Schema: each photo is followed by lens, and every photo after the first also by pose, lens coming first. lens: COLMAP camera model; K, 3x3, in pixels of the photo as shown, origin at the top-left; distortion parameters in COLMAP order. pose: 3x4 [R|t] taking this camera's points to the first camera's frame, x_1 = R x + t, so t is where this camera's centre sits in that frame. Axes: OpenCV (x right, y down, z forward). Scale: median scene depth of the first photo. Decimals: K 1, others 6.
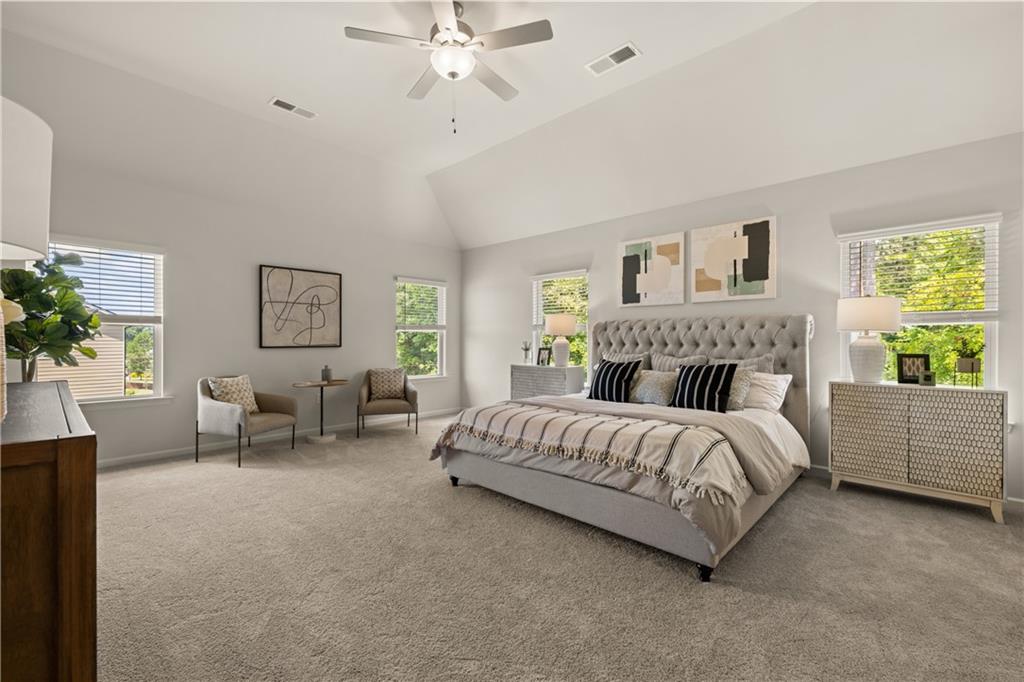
lens RADIAL K [[431.8, 0, 512.0], [0, 431.8, 341.0], [0, 0, 1]] dist [0.001867, 0.000022]
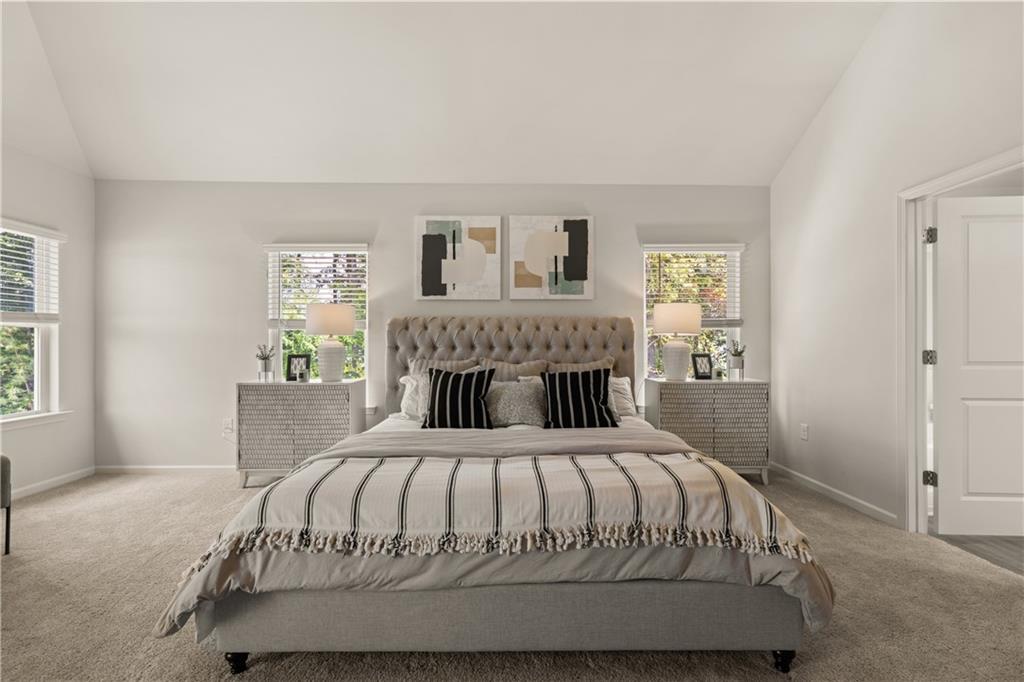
lens RADIAL K [[431.8, 0, 512.0], [0, 431.8, 341.0], [0, 0, 1]] dist [0.001867, 0.000022]
pose [[0.717070, 0.002698, 0.696996, -0.199674], [0.002913, 0.999972, -0.006868, 0.000991], [-0.696995, 0.006955, 0.717042, 0.404608]]
